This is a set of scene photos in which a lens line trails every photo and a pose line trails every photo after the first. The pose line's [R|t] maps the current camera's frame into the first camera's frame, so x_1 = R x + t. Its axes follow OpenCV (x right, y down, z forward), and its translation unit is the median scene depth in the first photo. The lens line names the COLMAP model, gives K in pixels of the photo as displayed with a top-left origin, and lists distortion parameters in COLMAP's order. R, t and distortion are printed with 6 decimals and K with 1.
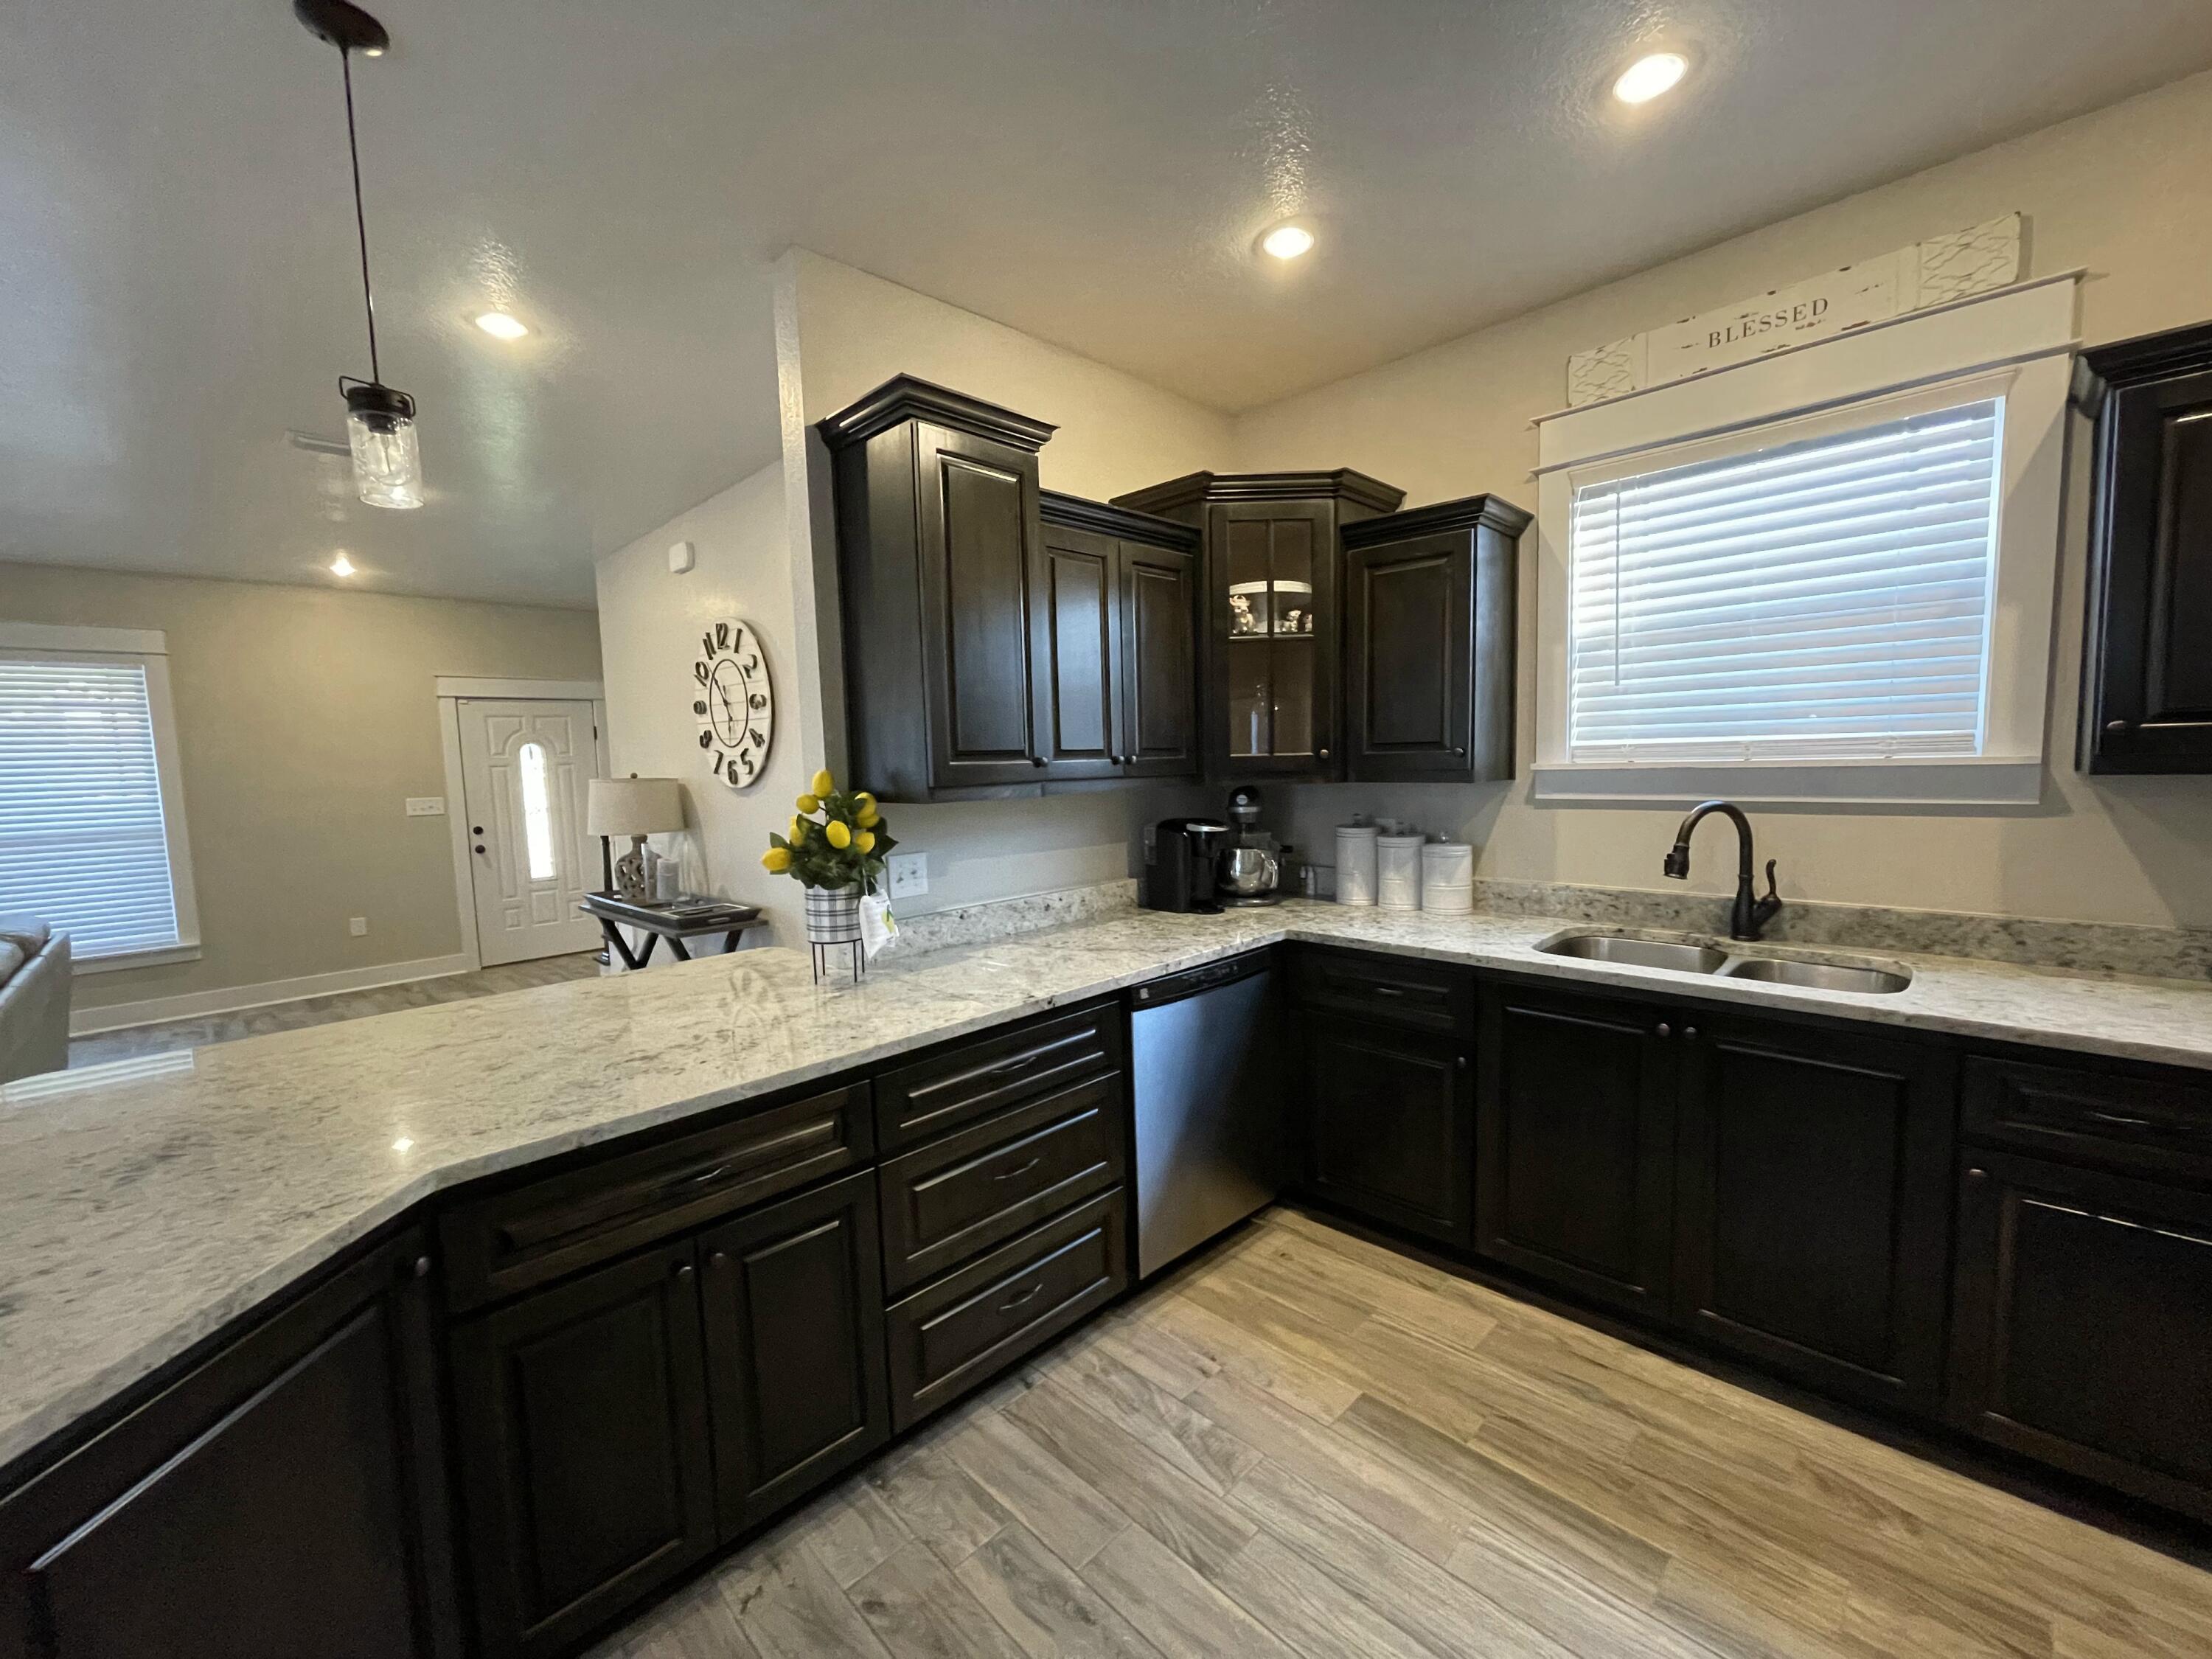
lens RADIAL K [[889.0, 0, 1093.3], [0, 889.0, 831.7], [0, 0, 1]] dist [-0.003099, 0.000176]
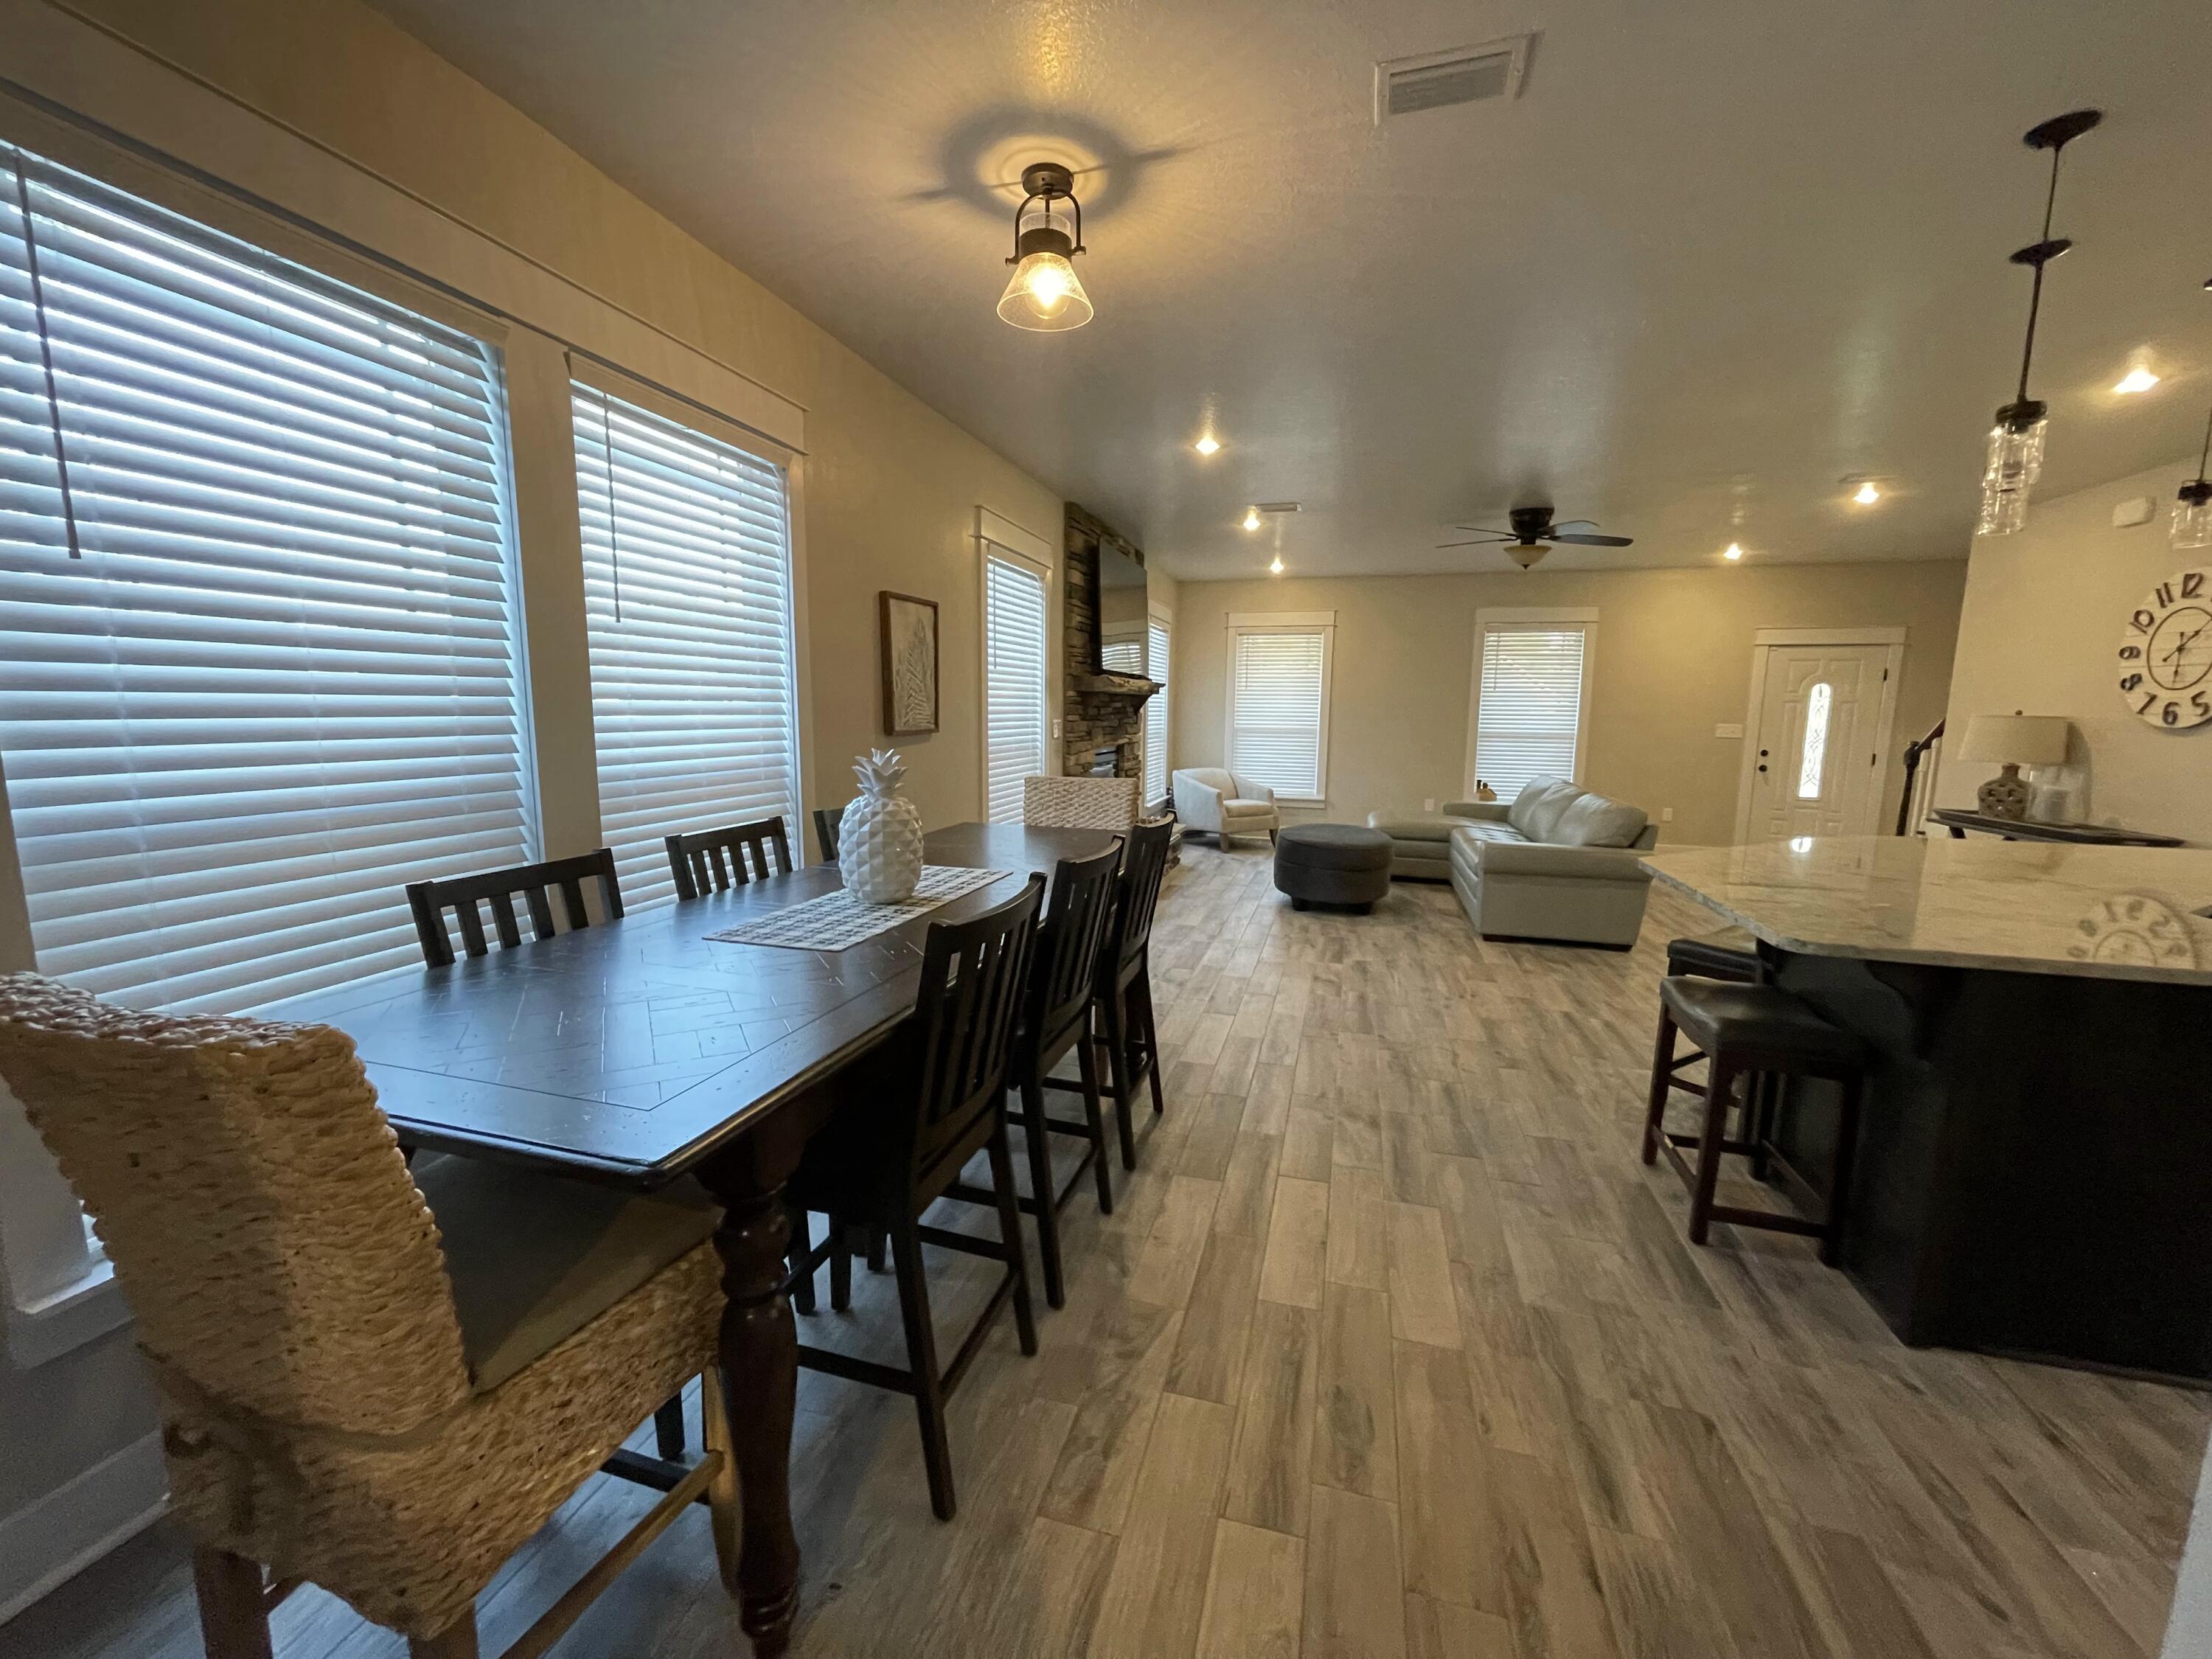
lens RADIAL K [[889.0, 0, 1102.2], [0, 889.0, 834.0], [0, 0, 1]] dist [-0.003099, 0.000176]
pose [[0.484599, 0.158267, -0.860300, -0.137546], [-0.098305, 0.987119, 0.126224, 0.111968], [0.869195, 0.023404, 0.493915, -1.047265]]
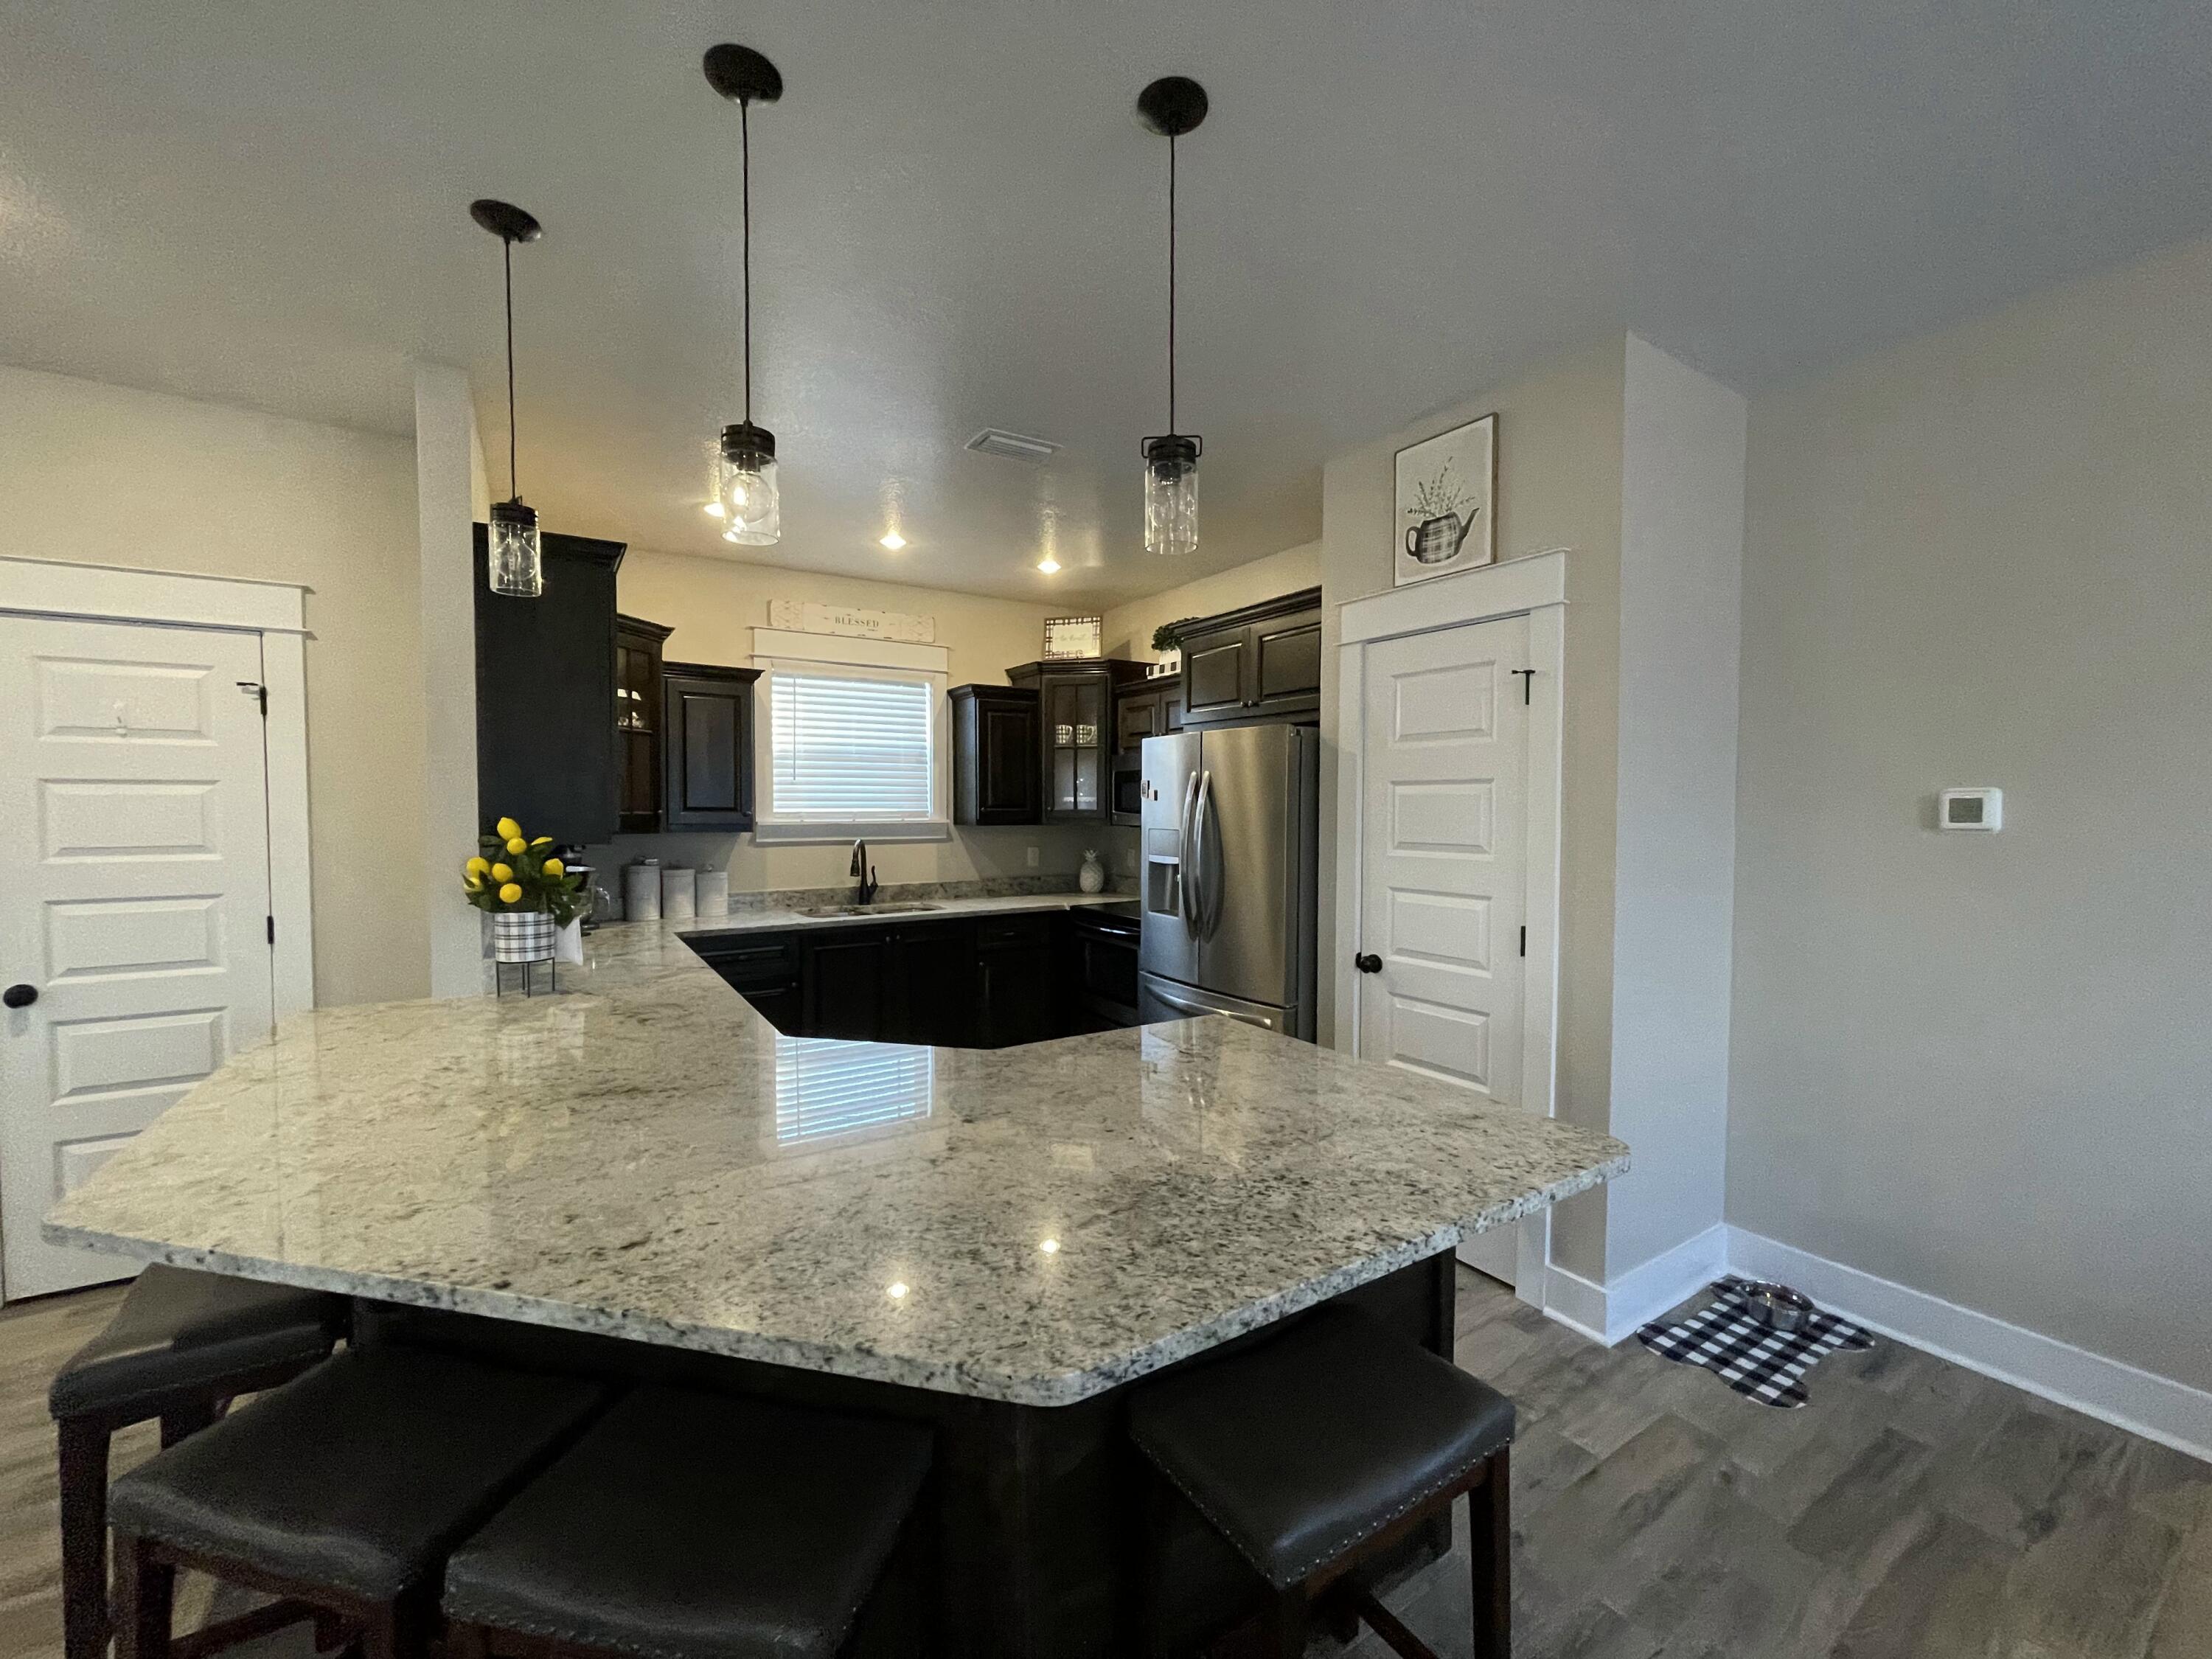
lens RADIAL K [[889.0, 0, 1106.7], [0, 889.0, 832.9], [0, 0, 1]] dist [-0.003099, 0.000176]
pose [[0.207303, -0.000812, 0.978276, -1.079307], [0.074501, 0.997109, -0.014960, 0.022078], [-0.975436, 0.075984, 0.206764, -0.015134]]
